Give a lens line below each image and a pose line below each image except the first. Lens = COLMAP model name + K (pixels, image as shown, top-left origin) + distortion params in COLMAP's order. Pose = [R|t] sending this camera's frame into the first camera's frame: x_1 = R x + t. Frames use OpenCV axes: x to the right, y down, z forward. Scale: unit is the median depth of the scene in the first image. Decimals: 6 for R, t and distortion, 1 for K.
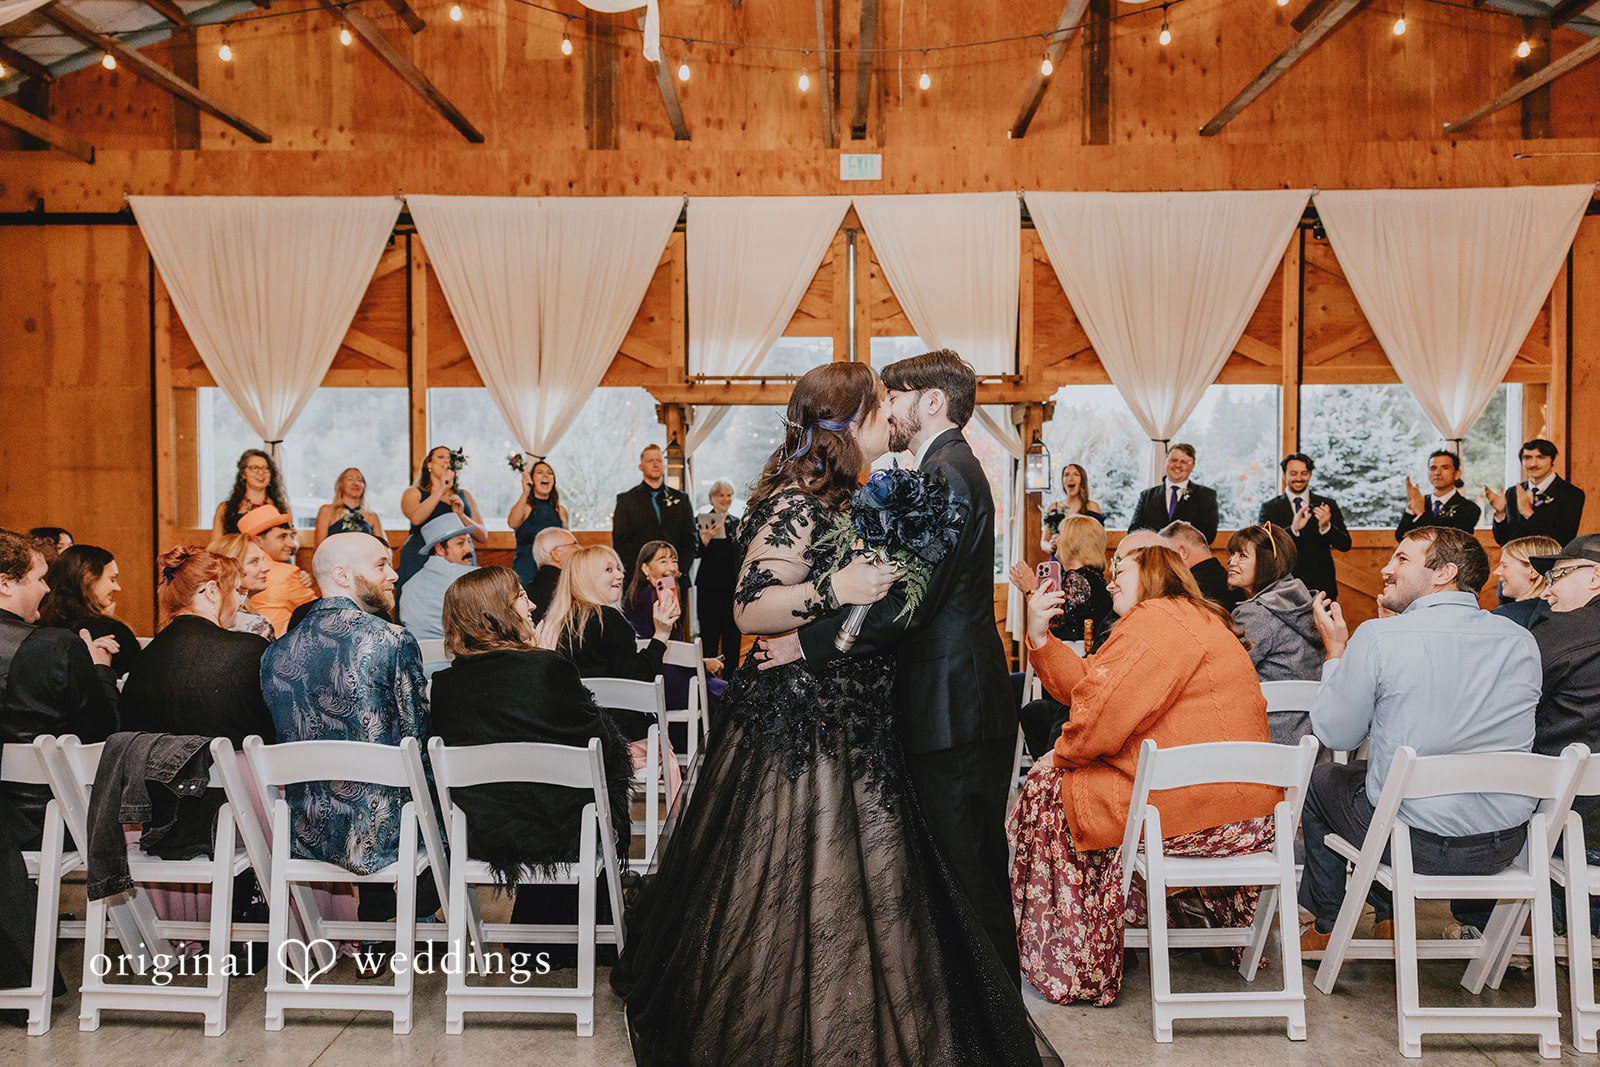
lens RADIAL K [[977.2, 0, 800.0], [0, 977.2, 533.5], [0, 0, 1]] dist [-0.003561, -0.000753]
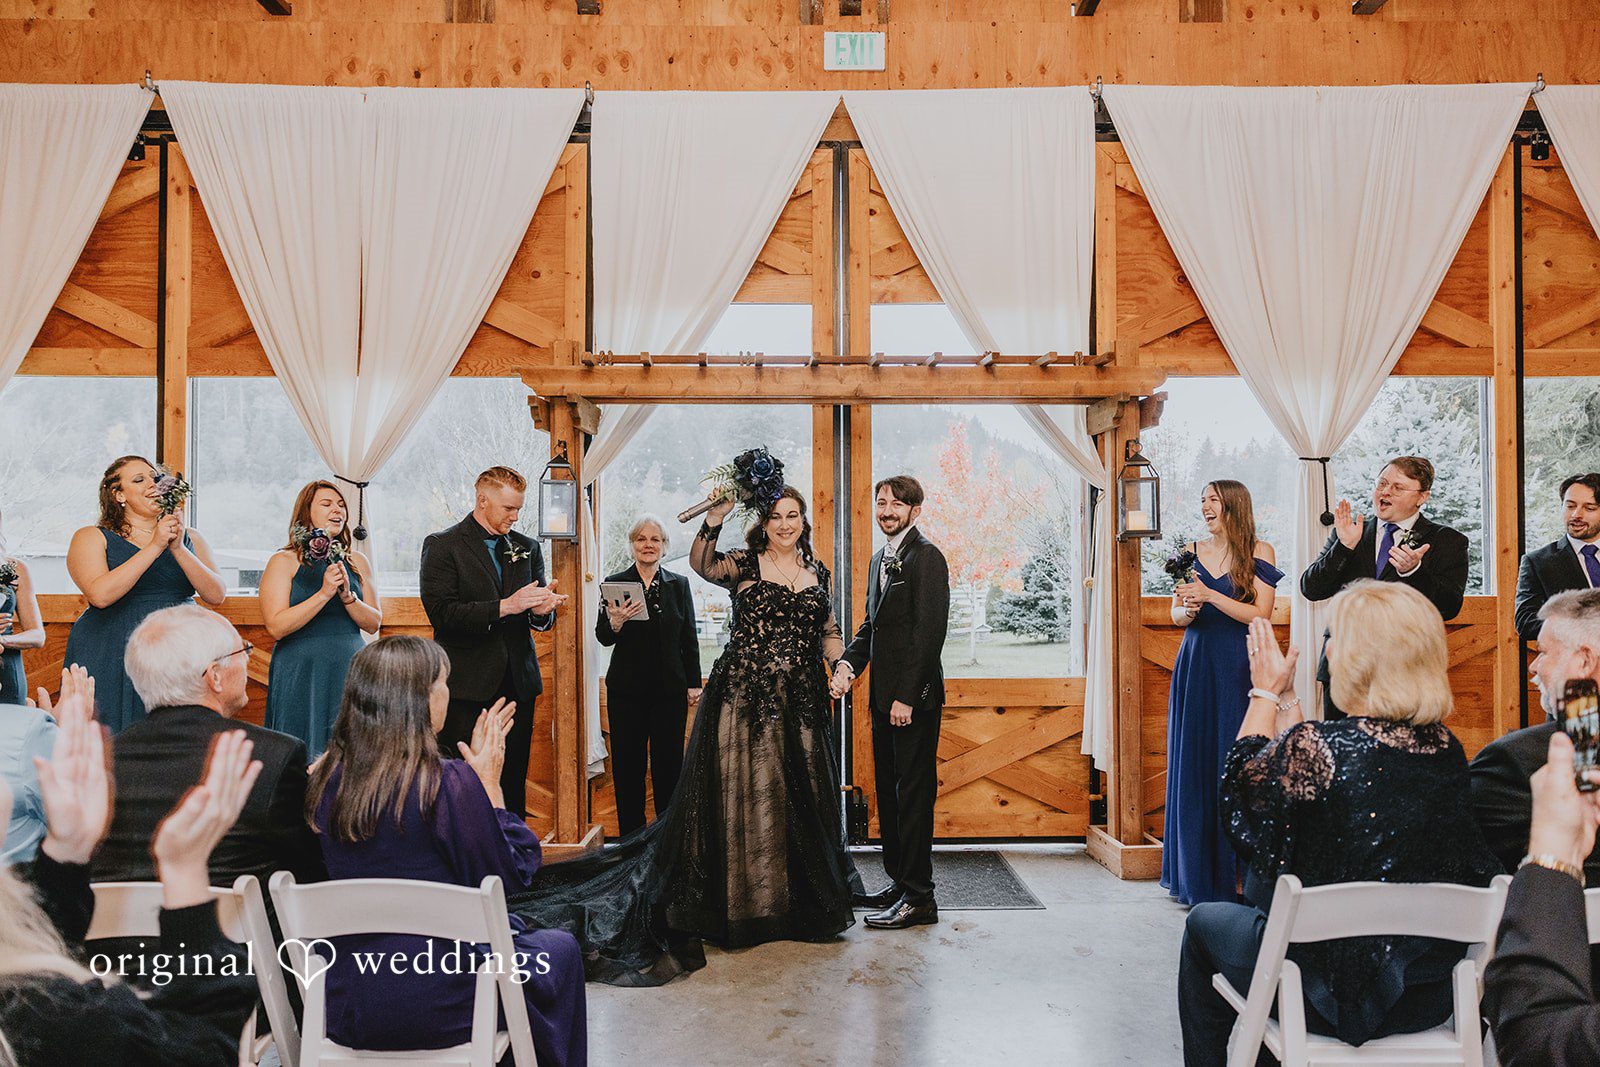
lens RADIAL K [[1057.7, 0, 800.0], [0, 1057.7, 533.5], [0, 0, 1]] dist [-0.000496, 0.001697]
pose [[0.999811, 0.001338, 0.019394, 0.011563], [-0.000342, 0.998686, -0.051240, -0.009133], [-0.019437, 0.051224, 0.998498, 0.297475]]
